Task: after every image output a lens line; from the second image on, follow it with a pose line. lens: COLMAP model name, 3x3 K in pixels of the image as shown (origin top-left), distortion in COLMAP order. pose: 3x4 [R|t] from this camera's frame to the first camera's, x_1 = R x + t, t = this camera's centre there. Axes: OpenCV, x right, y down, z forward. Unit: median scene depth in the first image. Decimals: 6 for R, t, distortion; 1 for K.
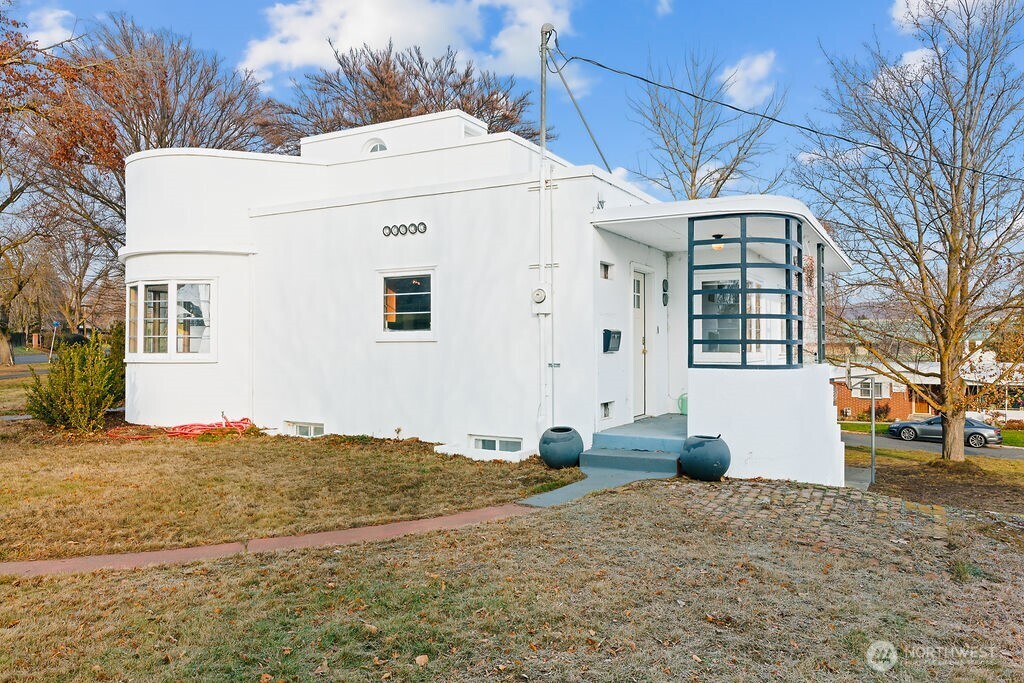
lens RADIAL K [[734.7, 0, 512.4], [0, 734.7, 341.1], [0, 0, 1]] dist [0.000082, 0.000043]
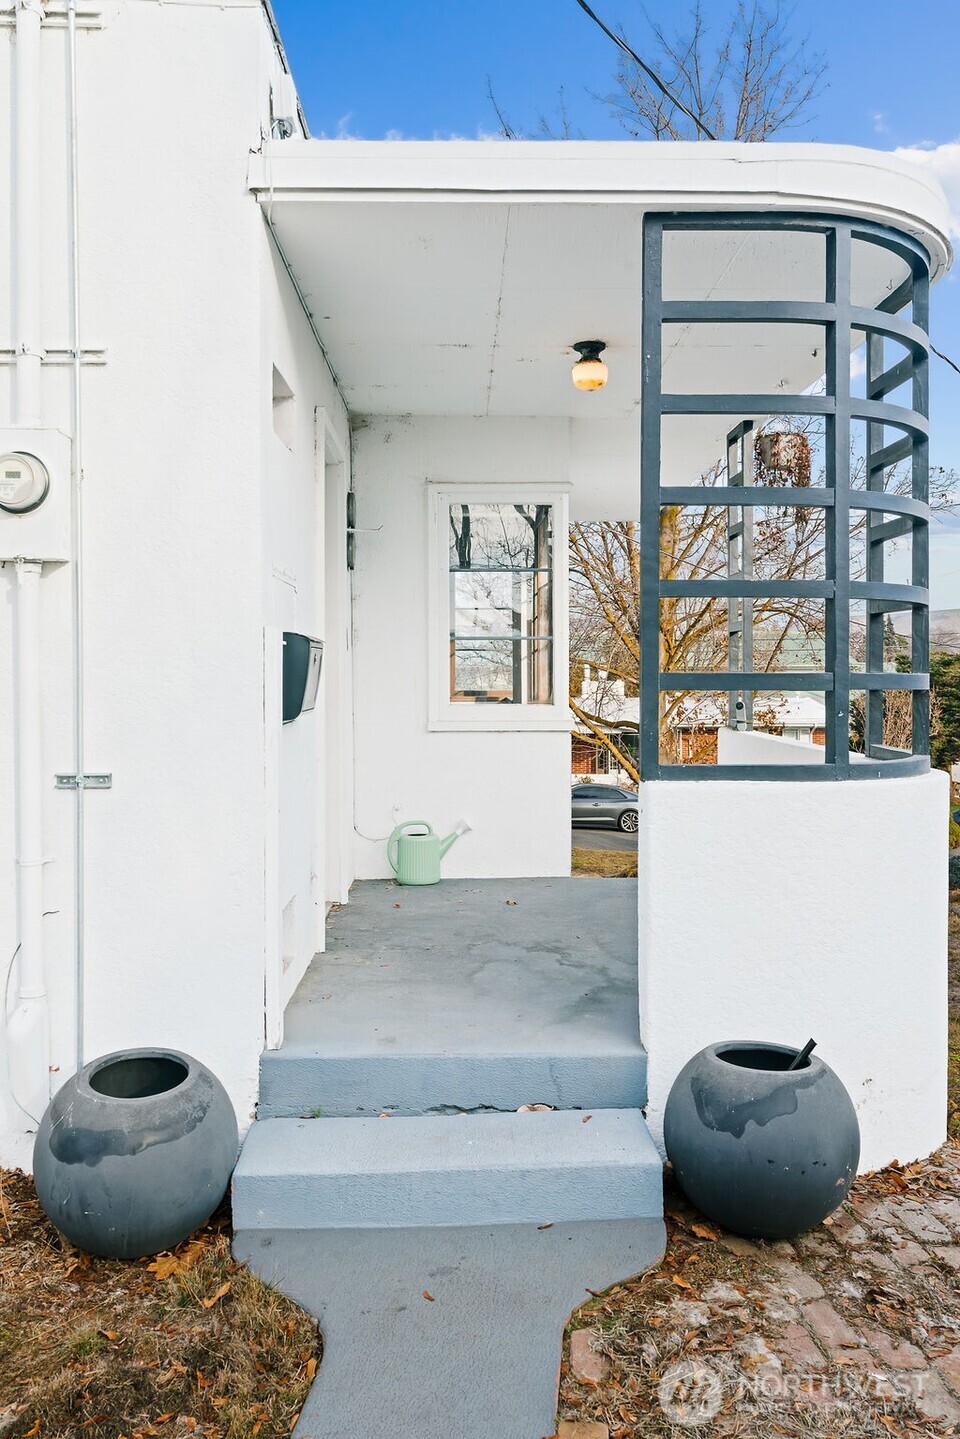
lens RADIAL K [[1211.2, 0, 489.2], [0, 1211.2, 665.5], [0, 0, 1]] dist [-0.003889, 0.001526]
pose [[0.862389, -0.000035, 0.506246, -0.028886], [-0.000701, 0.999999, 0.001264, -0.005055], [-0.506246, -0.001445, 0.862388, 0.623950]]
